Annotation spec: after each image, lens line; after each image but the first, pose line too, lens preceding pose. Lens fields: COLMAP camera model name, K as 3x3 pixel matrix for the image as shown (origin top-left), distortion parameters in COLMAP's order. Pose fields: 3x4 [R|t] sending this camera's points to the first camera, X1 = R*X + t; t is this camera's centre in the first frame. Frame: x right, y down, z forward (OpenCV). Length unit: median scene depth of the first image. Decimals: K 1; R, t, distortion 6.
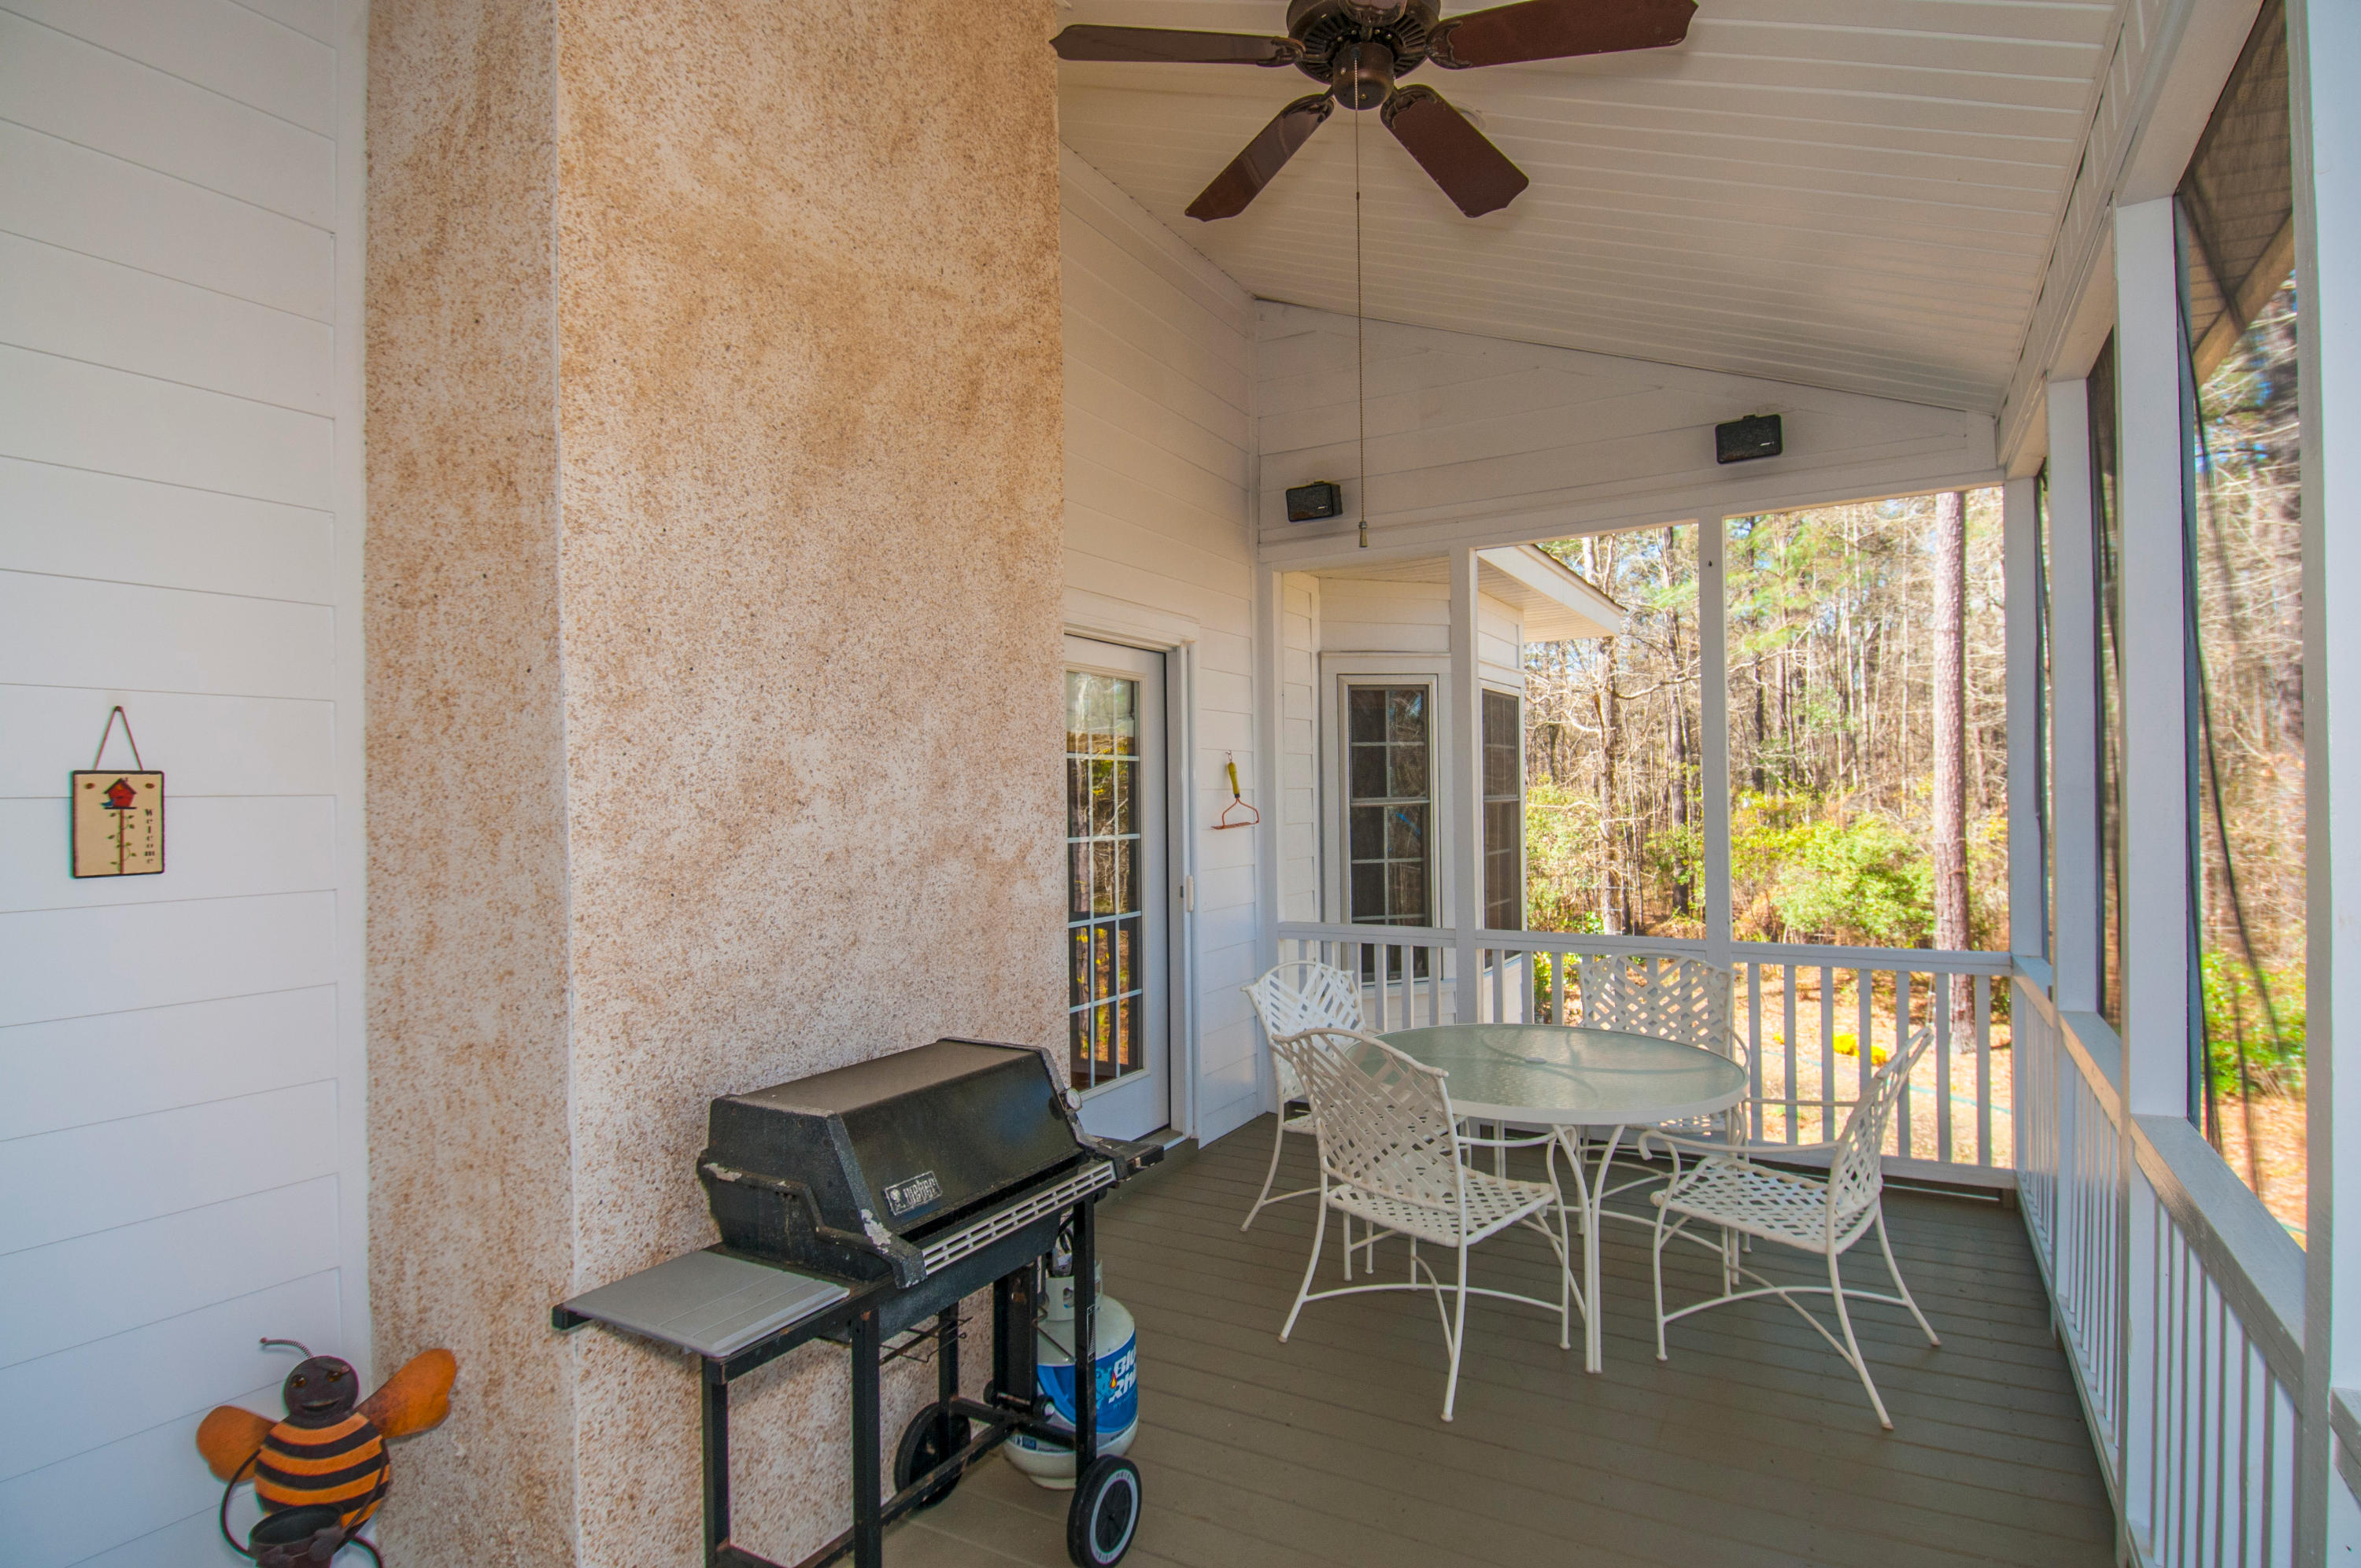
lens RADIAL K [[1211.2, 0, 1195.0], [0, 1211.2, 787.6], [0, 0, 1]] dist [0.005221, -0.013298]
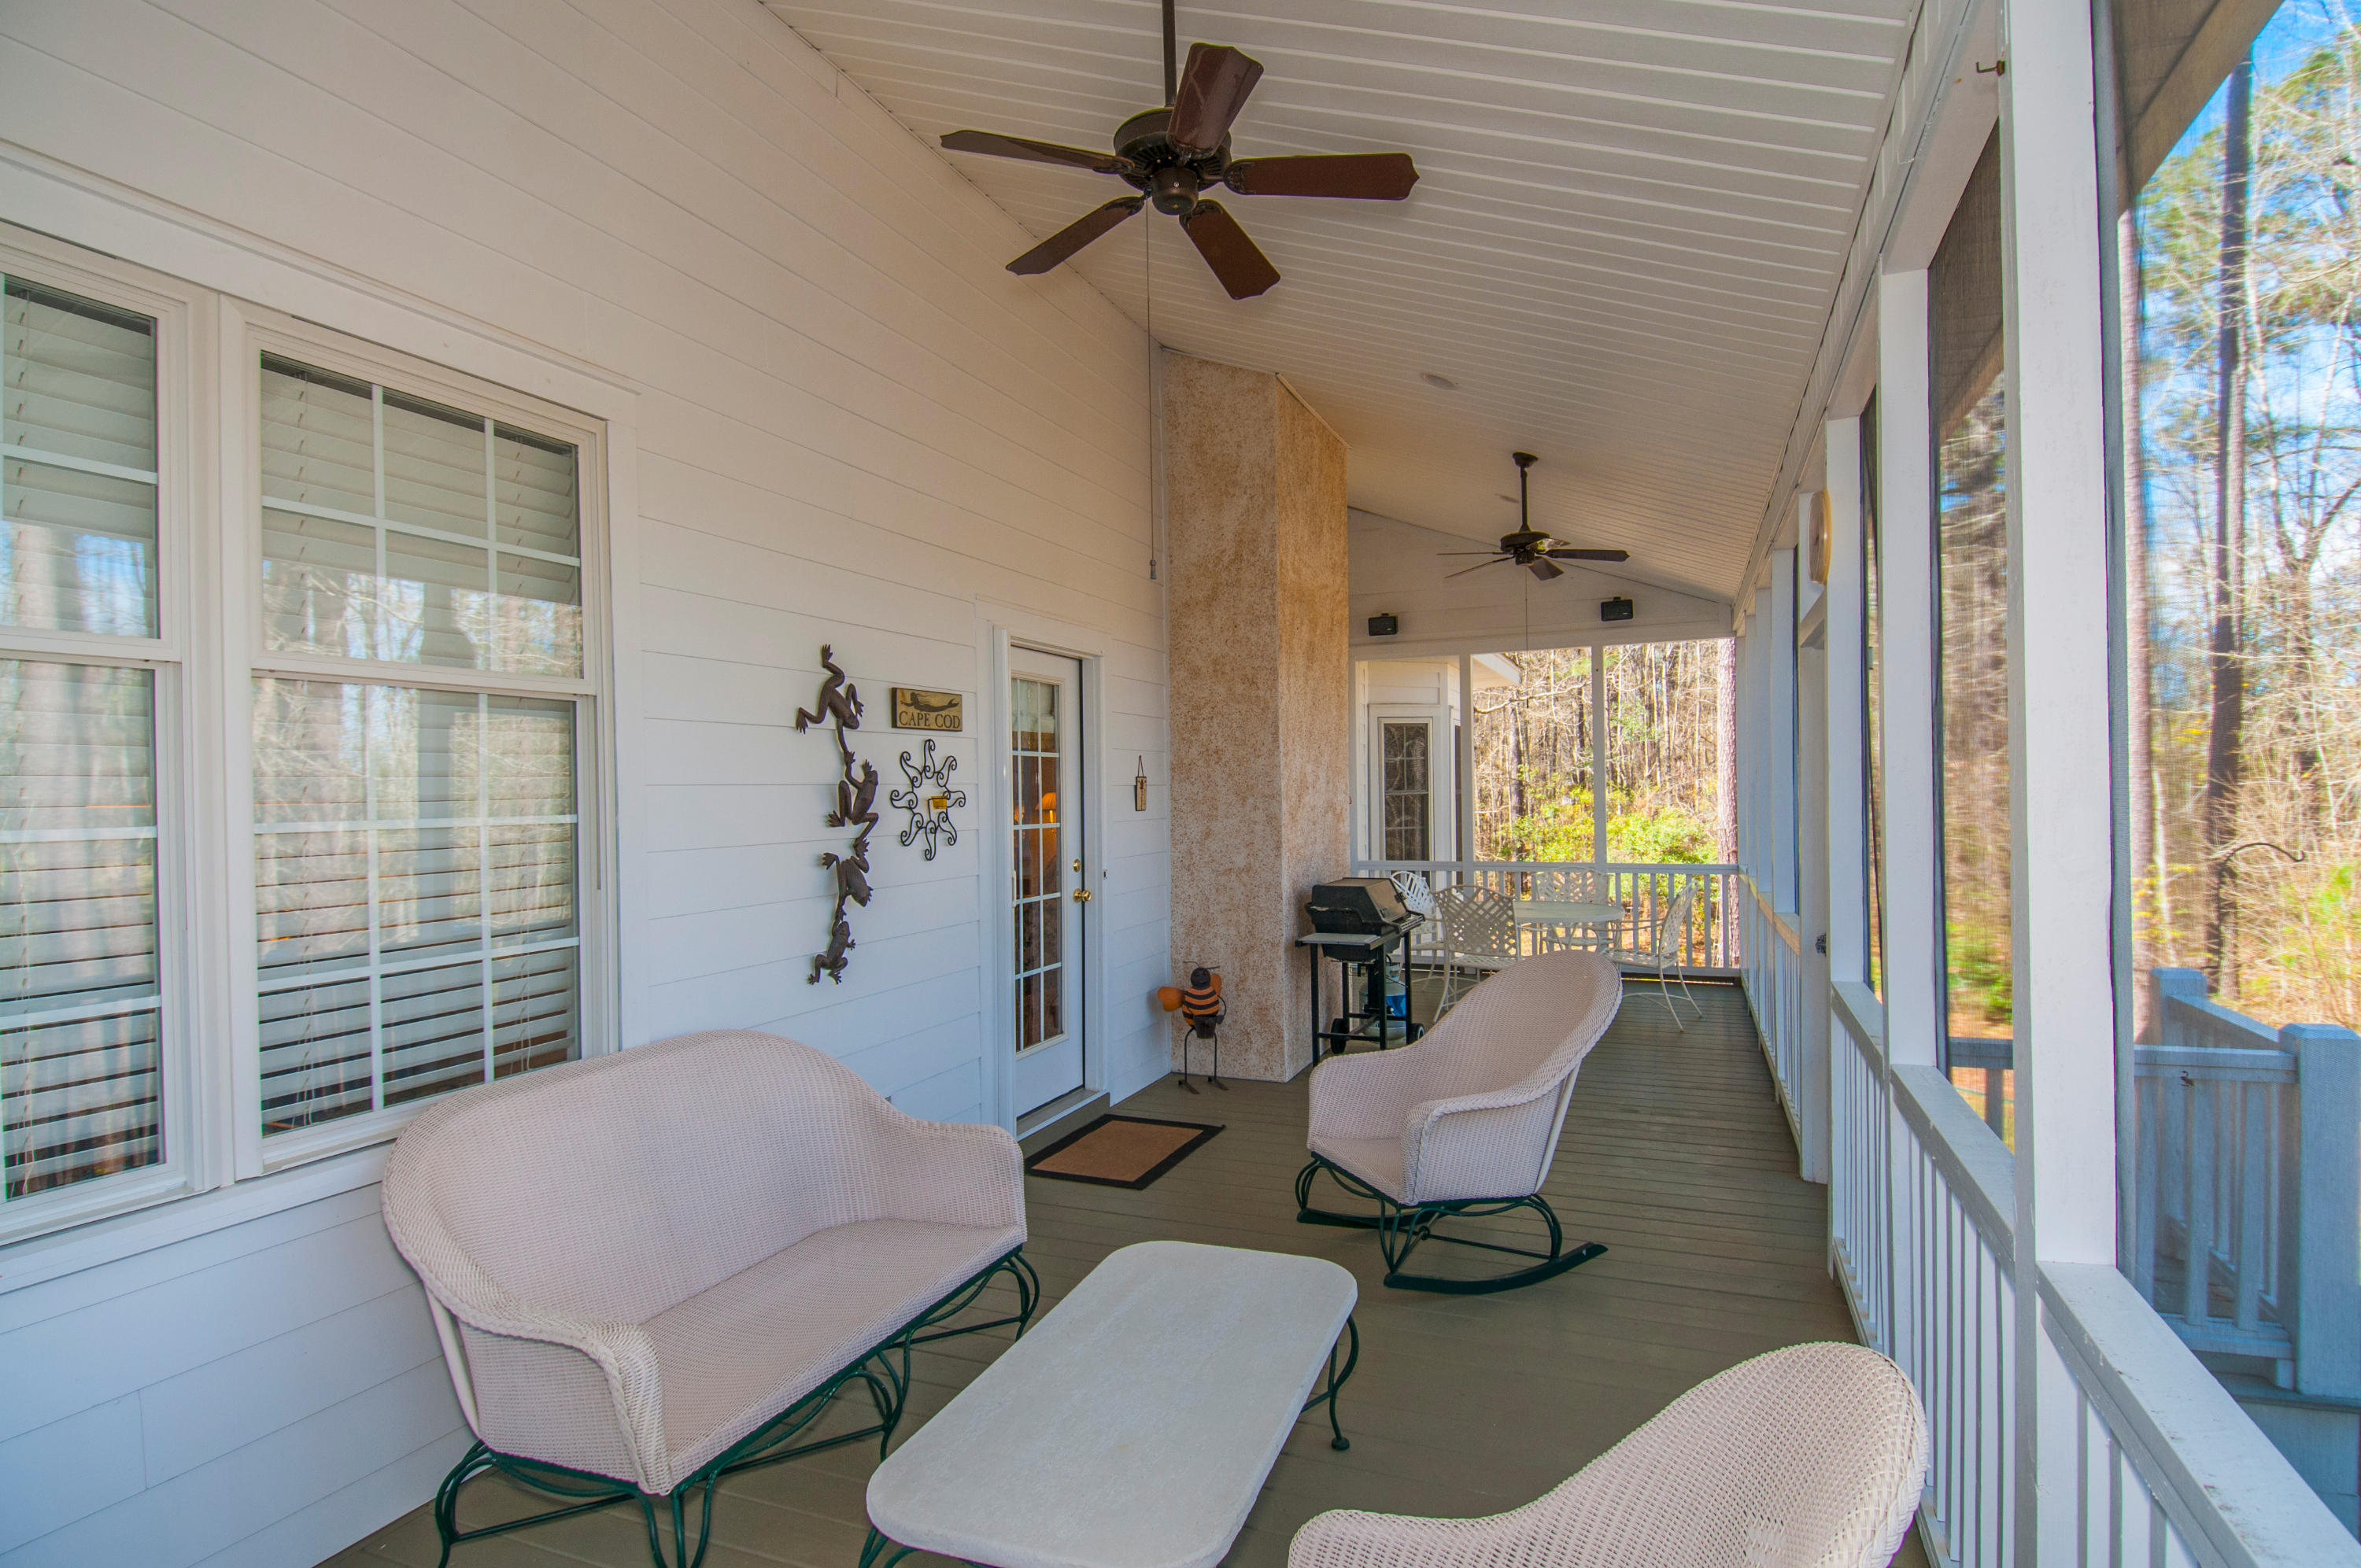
lens RADIAL K [[1211.2, 0, 1163.4], [0, 1211.2, 786.1], [0, 0, 1]] dist [0.005221, -0.013298]
pose [[0.993622, 0.000485, 0.112759, -0.375040], [-0.000416, 1.000000, -0.000638, 0.003878], [-0.112759, 0.000587, 0.993622, -0.660887]]
